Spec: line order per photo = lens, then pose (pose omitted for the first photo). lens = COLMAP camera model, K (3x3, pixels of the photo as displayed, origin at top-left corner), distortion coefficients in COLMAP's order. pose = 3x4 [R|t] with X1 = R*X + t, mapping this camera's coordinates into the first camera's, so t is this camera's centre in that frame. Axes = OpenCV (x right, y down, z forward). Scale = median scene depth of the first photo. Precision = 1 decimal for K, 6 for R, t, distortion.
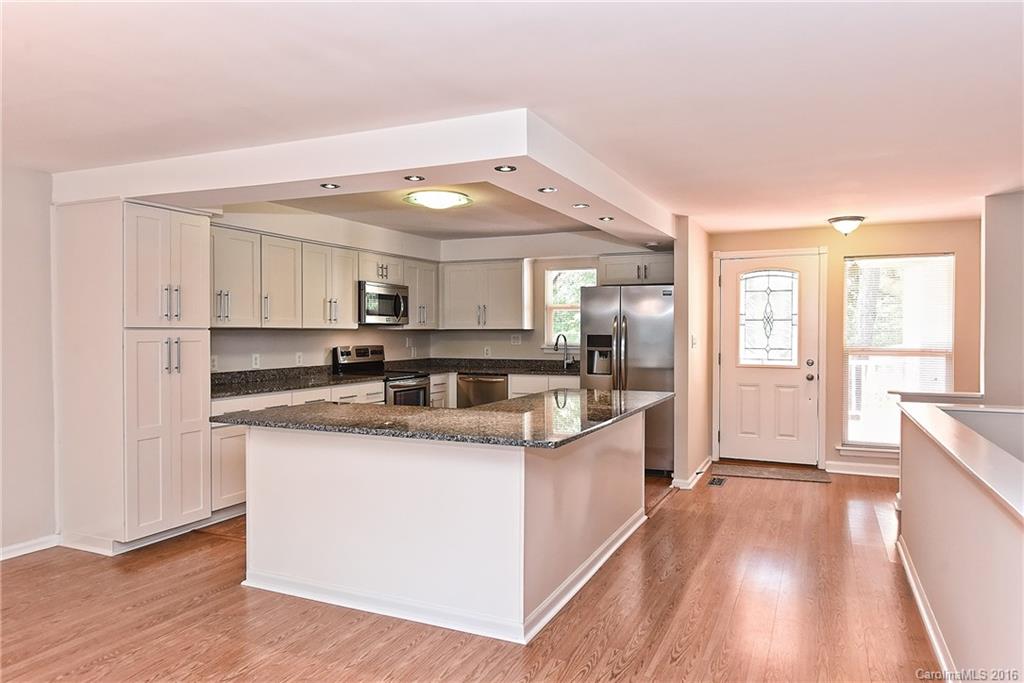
lens RADIAL K [[680.3, 0, 512.0], [0, 680.3, 341.5], [0, 0, 1]] dist [0.000929, 0.000075]
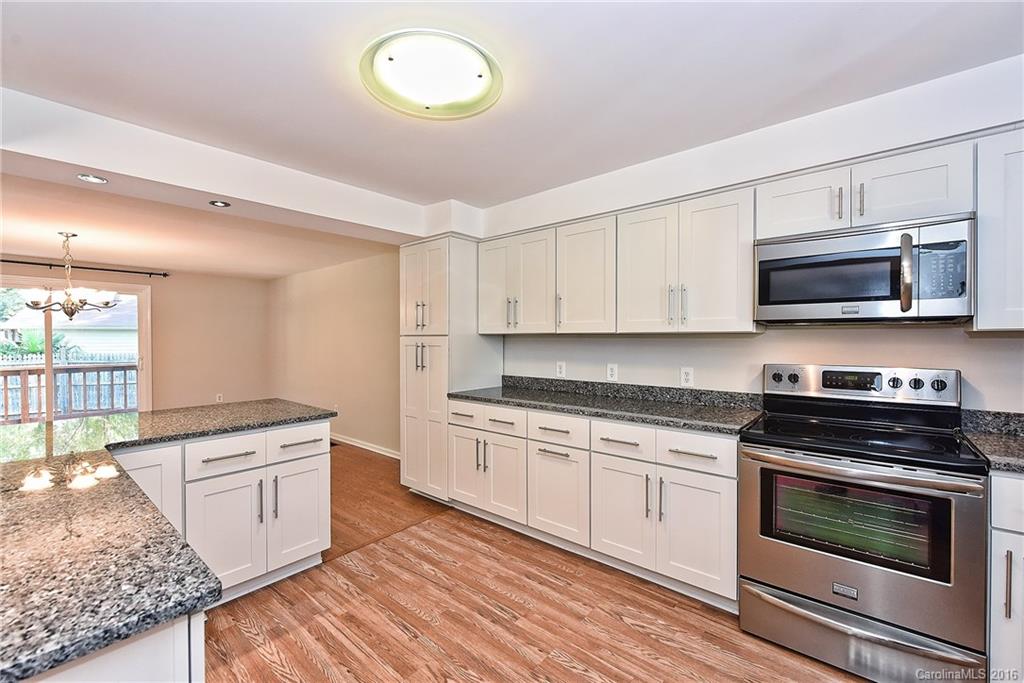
lens RADIAL K [[435.3, 0, 514.5], [0, 435.3, 348.2], [0, 0, 1]] dist [0.001141, -0.000143]
pose [[-0.270312, 0.026735, -0.962402, 0.153151], [-0.011492, 0.999454, 0.030992, -0.014486], [0.962704, 0.019437, -0.269857, 0.910831]]
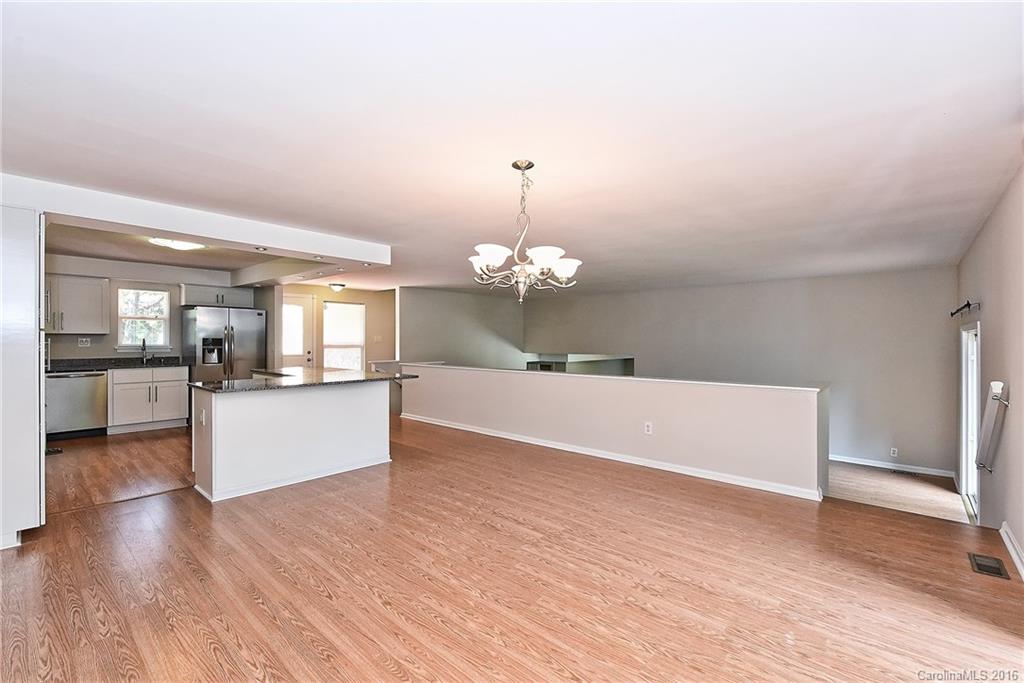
lens RADIAL K [[449.3, 0, 512.0], [0, 449.3, 341.5], [0, 0, 1]] dist [0.002312, 0.000094]
pose [[0.301444, -0.004719, 0.953472, -0.638204], [0.011539, 0.999933, 0.001300, 0.004409], [-0.953414, 0.010610, 0.301478, 0.035533]]
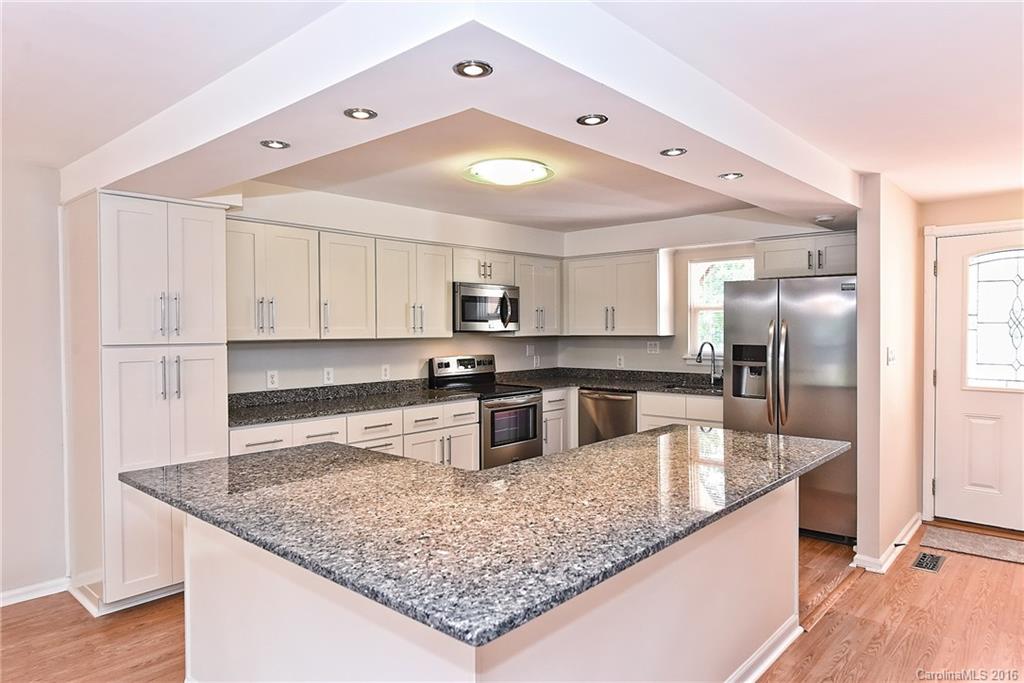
lens RADIAL K [[632.3, 0, 512.0], [0, 632.3, 341.5], [0, 0, 1]] dist [0.001314, 0.001793]
pose [[0.955491, 0.000107, -0.295020, 0.083219], [0.001562, 0.999984, 0.005420, -0.017567], [0.295016, -0.005640, 0.955476, 0.252889]]
